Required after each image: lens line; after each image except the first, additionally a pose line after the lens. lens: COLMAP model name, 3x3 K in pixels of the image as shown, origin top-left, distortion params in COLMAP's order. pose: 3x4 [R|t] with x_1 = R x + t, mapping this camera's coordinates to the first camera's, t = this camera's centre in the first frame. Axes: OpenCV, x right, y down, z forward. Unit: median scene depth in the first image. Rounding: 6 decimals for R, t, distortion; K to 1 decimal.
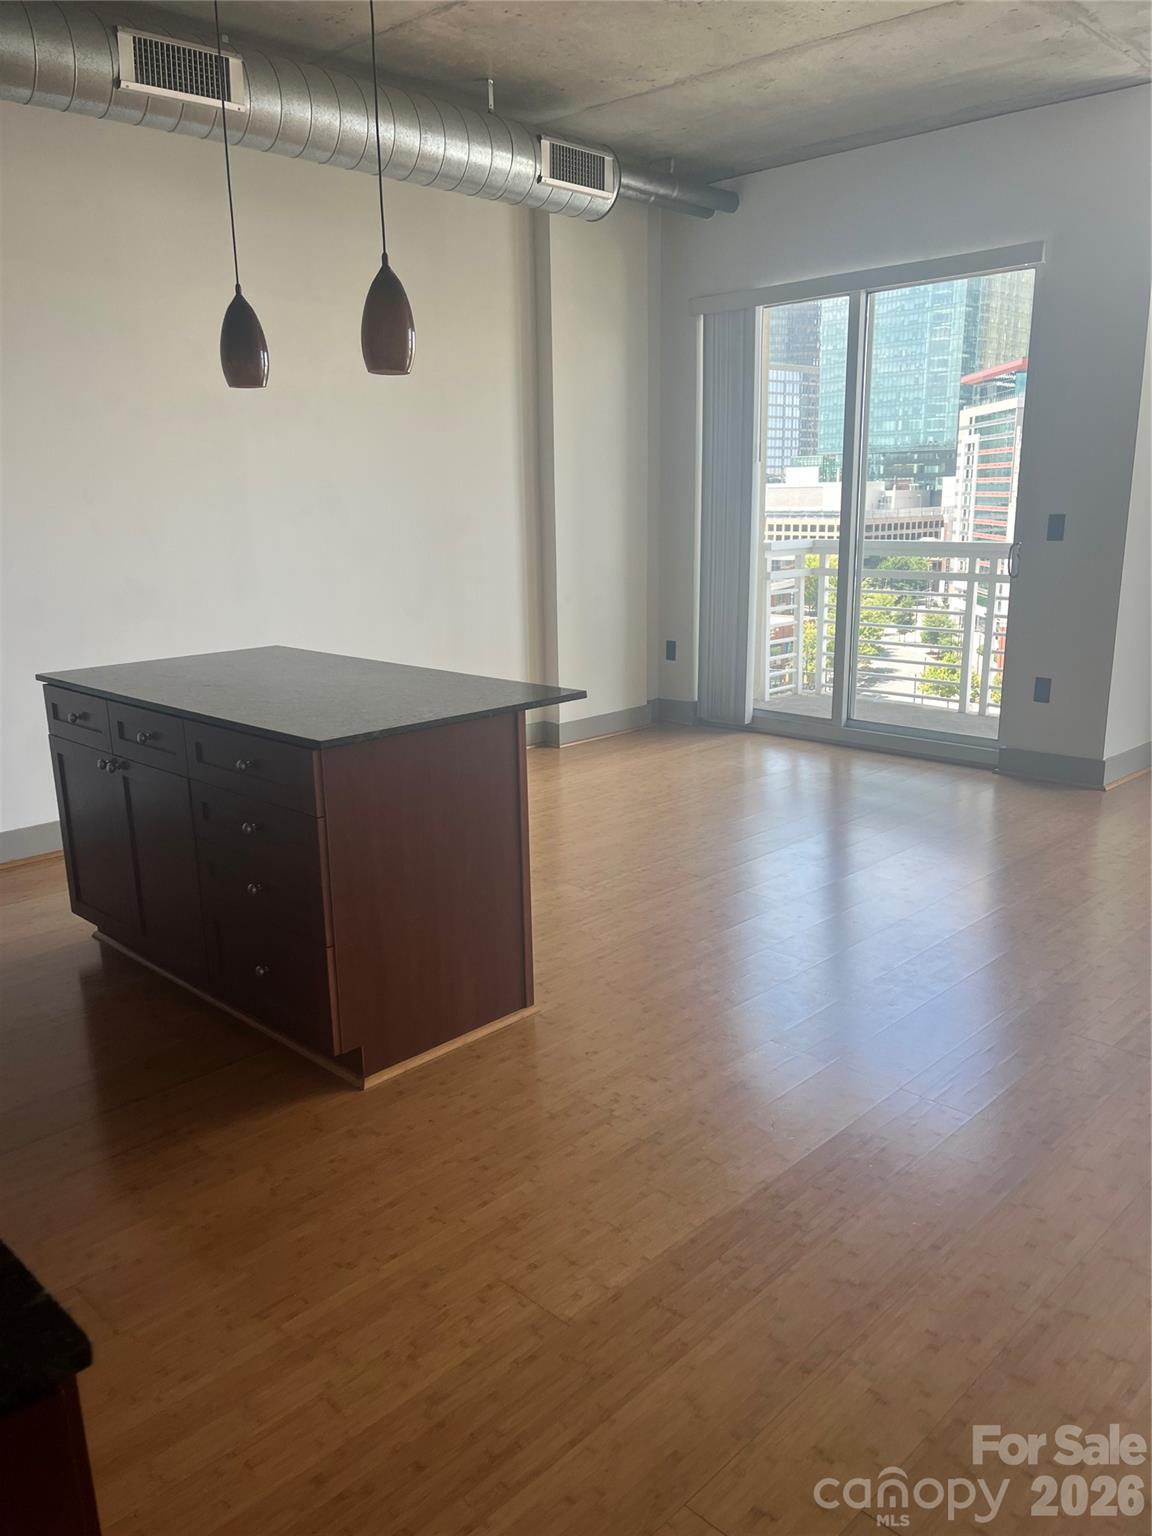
lens RADIAL K [[1171.9, 0, 578.7], [0, 1171.9, 774.2], [0, 0, 1]] dist [0.071706, -0.078973]
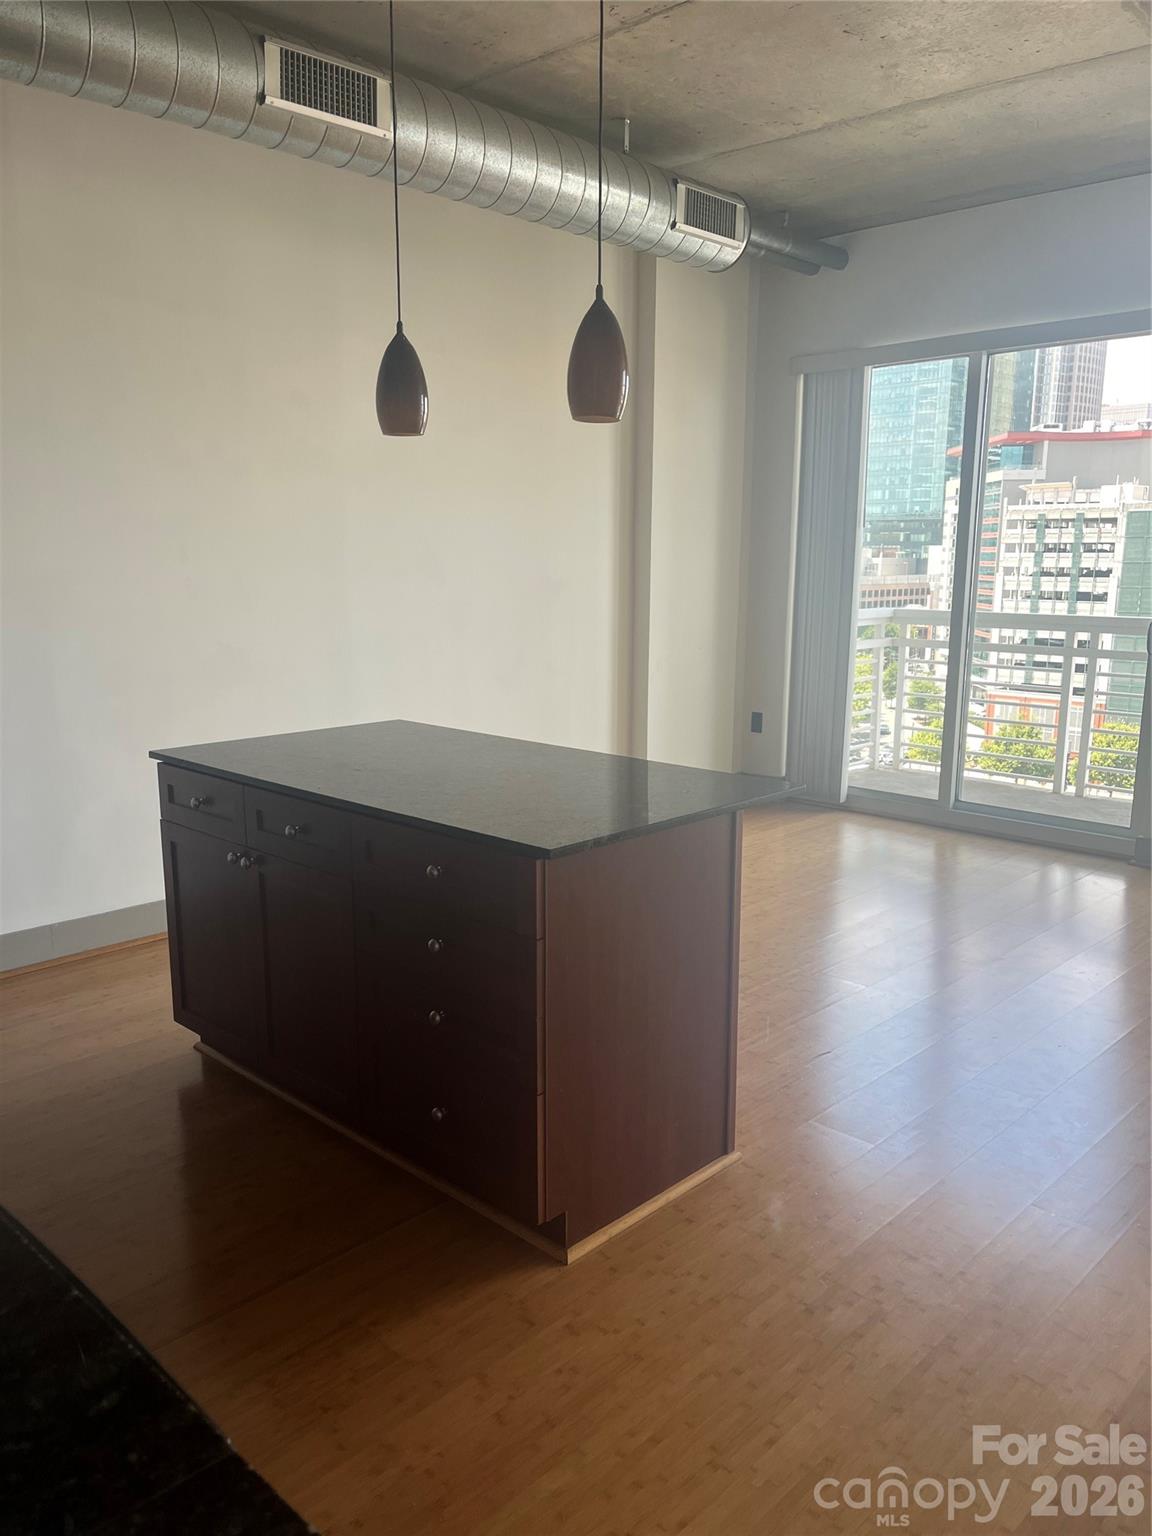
lens RADIAL K [[1171.9, 0, 585.2], [0, 1171.9, 778.9], [0, 0, 1]] dist [0.071706, -0.078973]
pose [[0.999706, 0.017795, 0.016477, -0.138462], [-0.017032, 0.998826, -0.045359, -0.027386], [-0.017265, 0.045065, 0.998835, 0.110038]]
